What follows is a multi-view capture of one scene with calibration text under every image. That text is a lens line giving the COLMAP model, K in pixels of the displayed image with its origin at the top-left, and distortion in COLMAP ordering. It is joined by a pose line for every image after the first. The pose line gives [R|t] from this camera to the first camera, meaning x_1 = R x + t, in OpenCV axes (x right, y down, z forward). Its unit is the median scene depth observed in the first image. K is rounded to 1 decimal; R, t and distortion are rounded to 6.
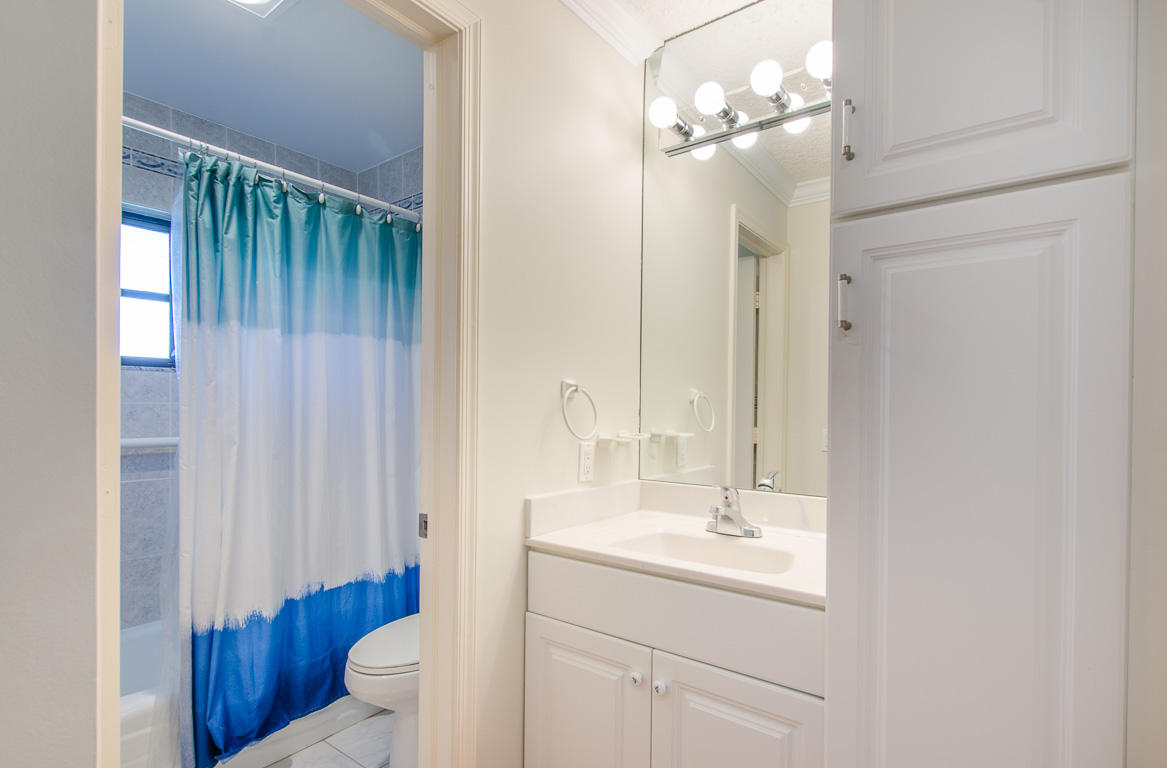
lens RADIAL K [[567.7, 0, 584.7], [0, 567.7, 389.1], [0, 0, 1]] dist [-0.002059, 0.000573]
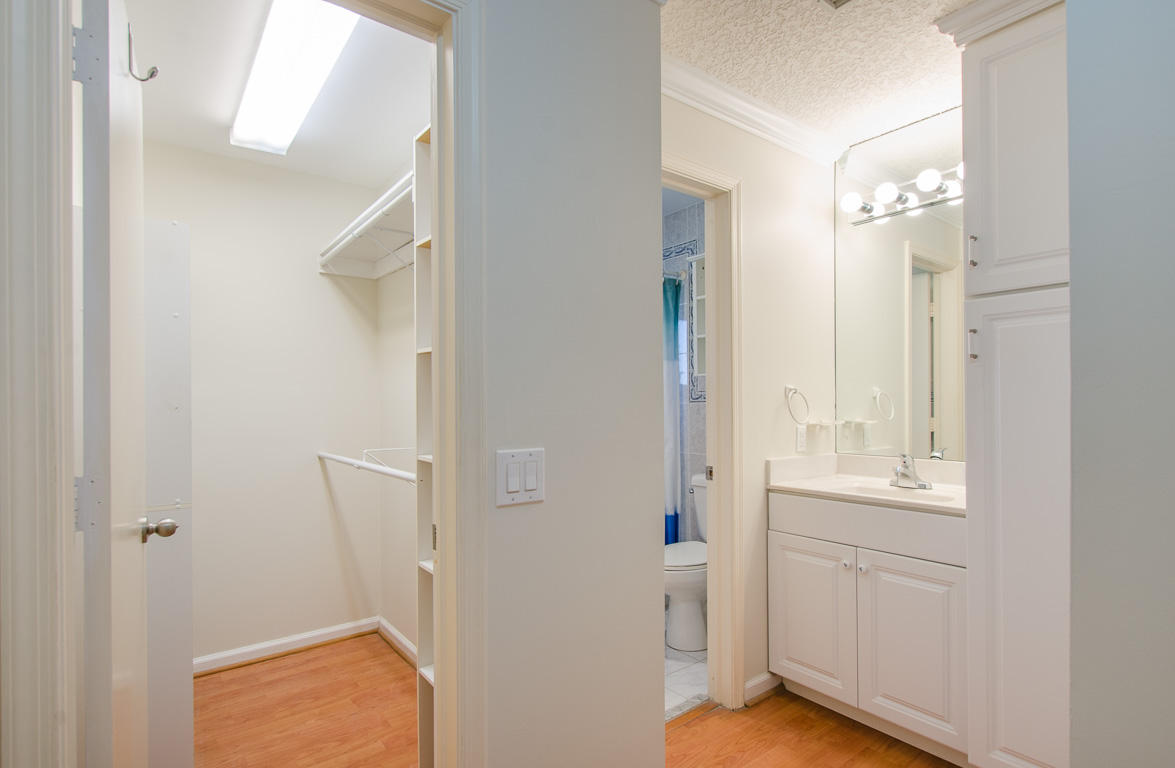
lens RADIAL K [[569.0, 0, 583.9], [0, 569.0, 392.6], [0, 0, 1]] dist [0.006361, -0.001252]
pose [[0.963753, -0.022290, -0.265862, -0.149037], [0.025480, 0.999639, 0.008556, -0.023819], [0.265576, -0.015020, 0.963973, -0.619947]]
